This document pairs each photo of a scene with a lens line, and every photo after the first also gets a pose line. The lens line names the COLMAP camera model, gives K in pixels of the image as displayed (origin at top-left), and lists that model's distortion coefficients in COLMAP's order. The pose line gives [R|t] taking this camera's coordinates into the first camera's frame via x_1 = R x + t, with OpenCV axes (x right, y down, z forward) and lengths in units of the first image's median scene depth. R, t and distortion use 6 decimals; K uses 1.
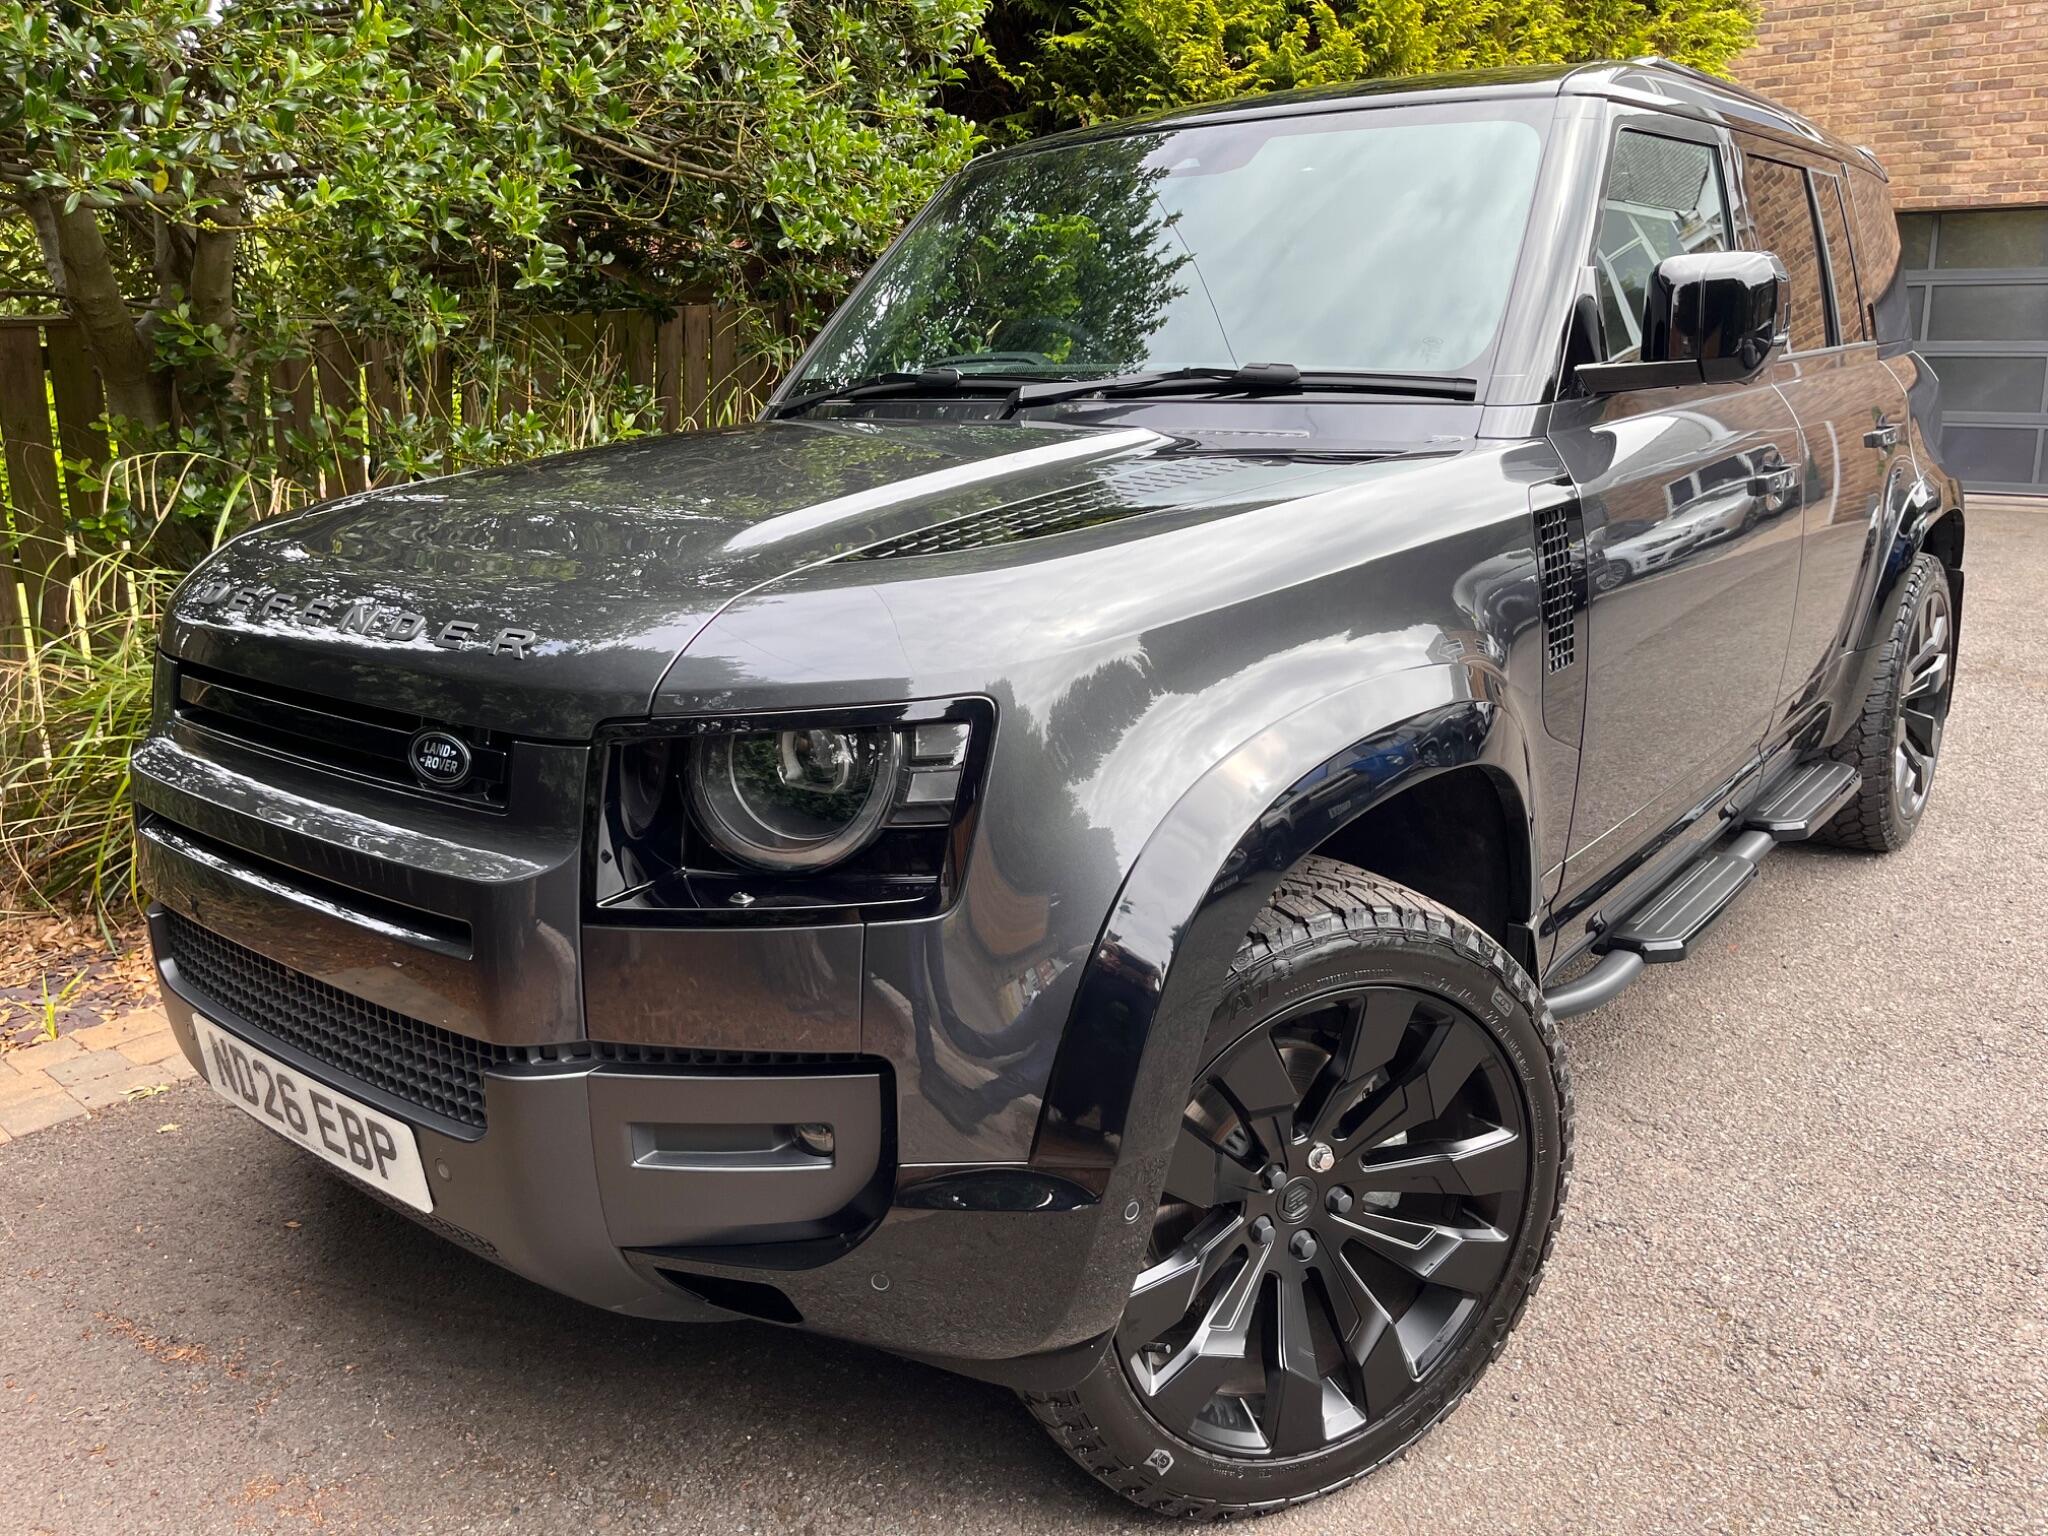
lens RADIAL K [[1544.4, 0, 1025.5], [0, 1544.4, 768.8], [0, 0, 1]] dist [0.077480, -0.113532]
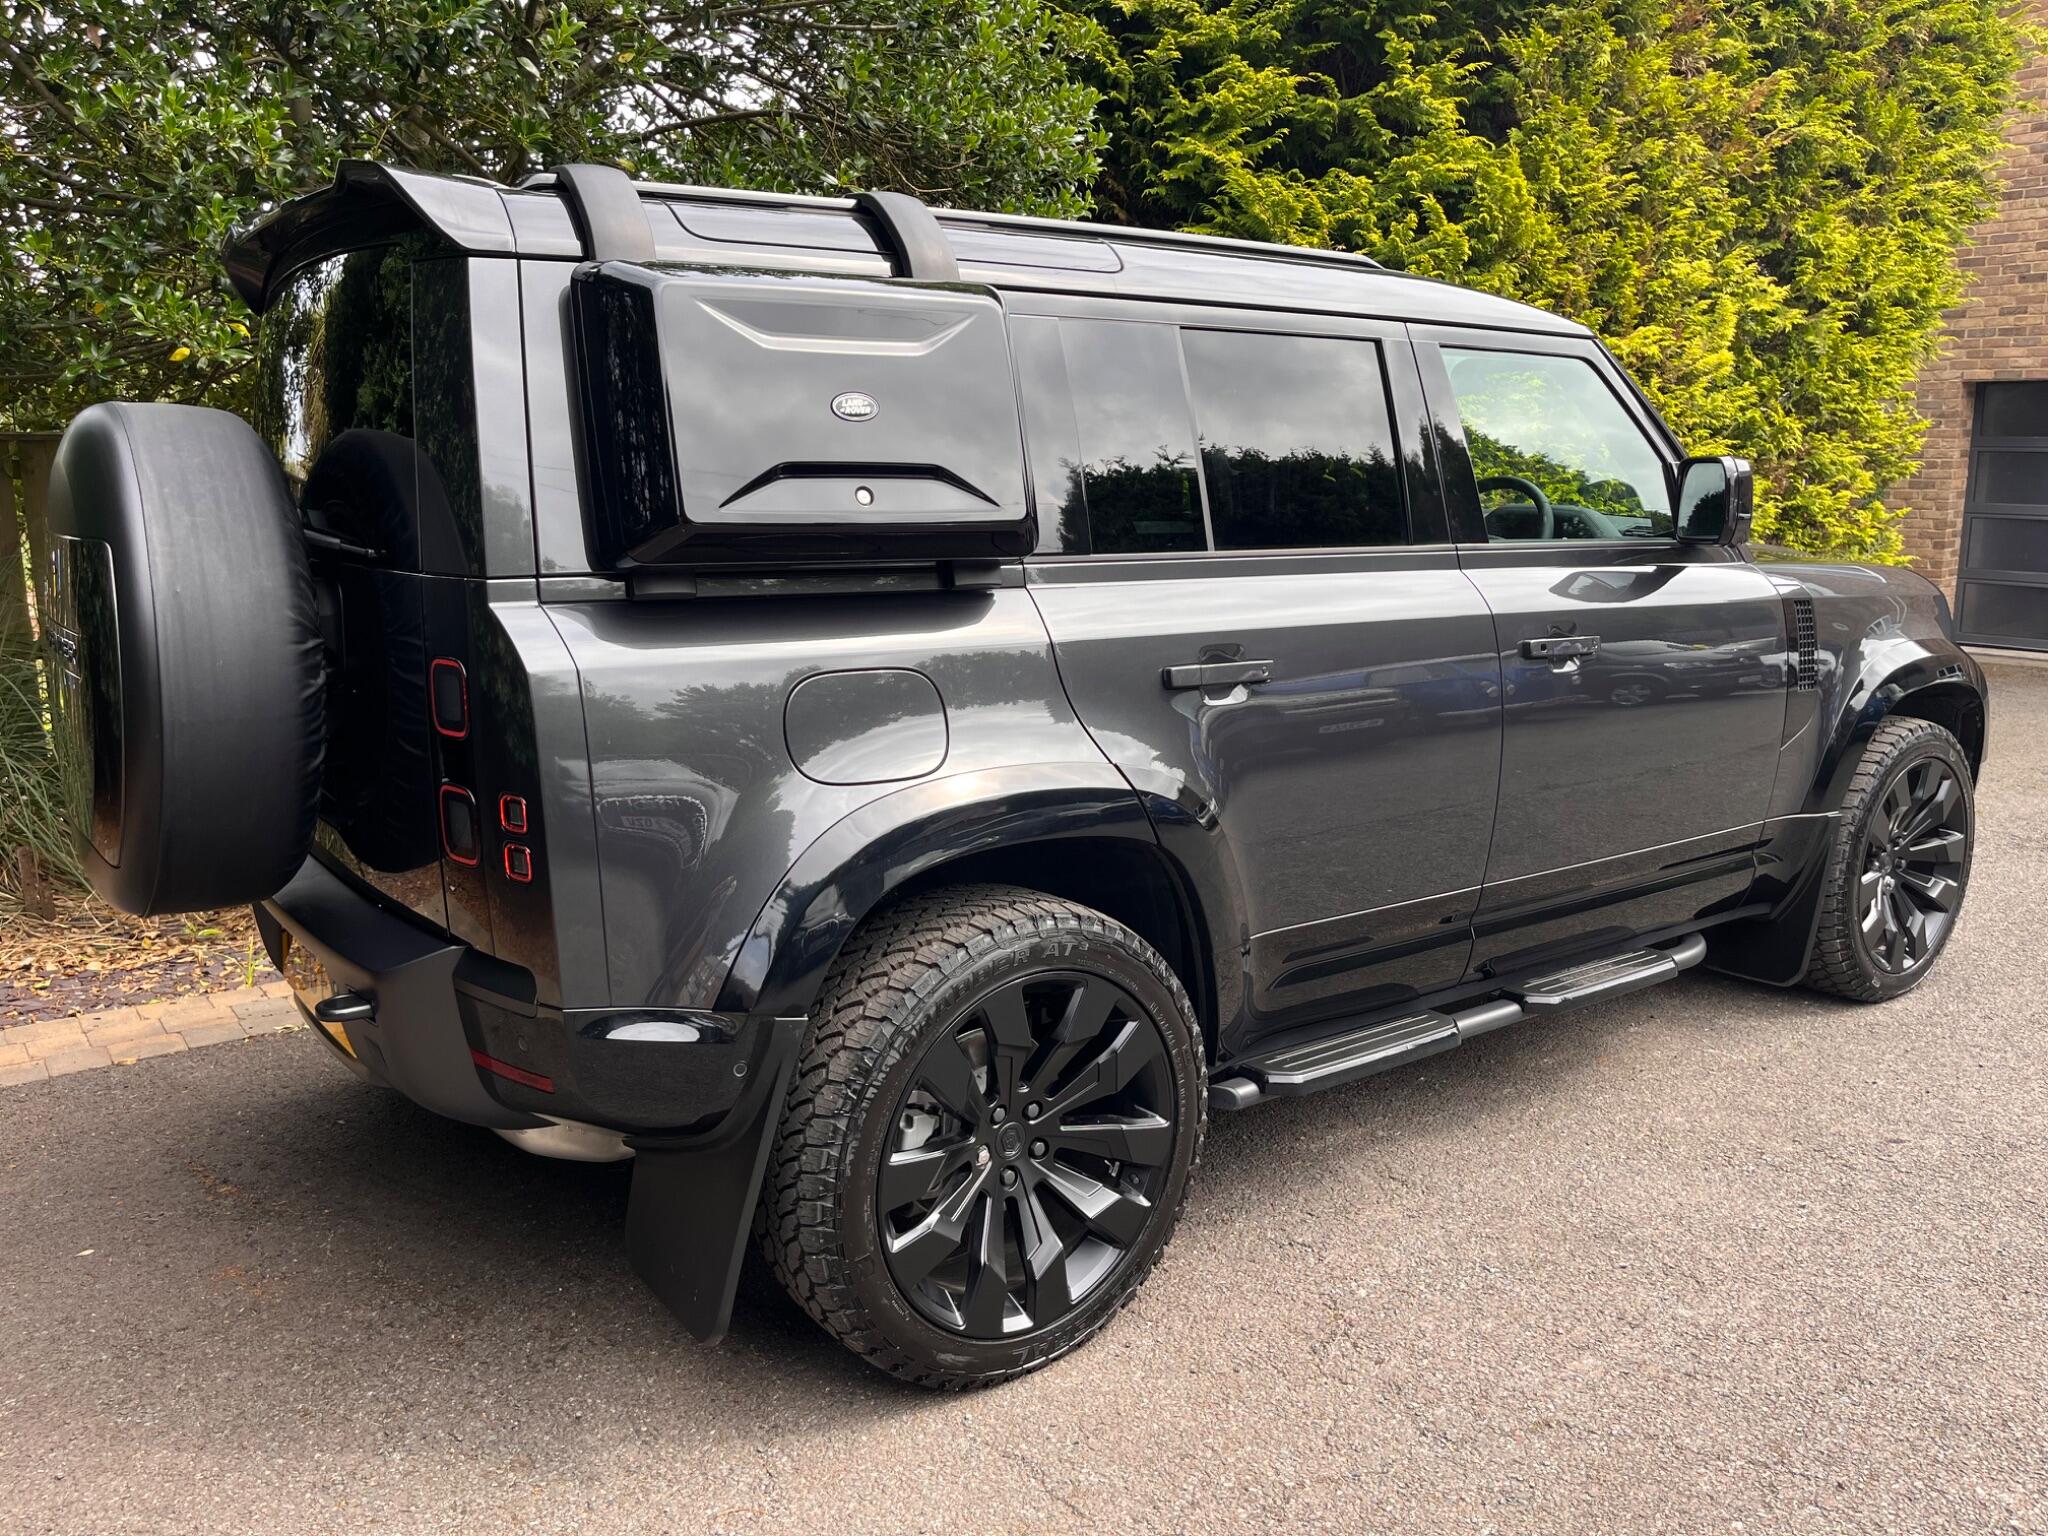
lens RADIAL K [[1544.4, 0, 1028.2], [0, 1544.4, 765.0], [0, 0, 1]] dist [0.077480, -0.113532]
pose [[0.975516, 0.070189, -0.208426, 0.176009], [-0.086333, 0.993847, -0.069387, 0.012815], [0.202274, 0.085683, 0.975574, -0.107530]]
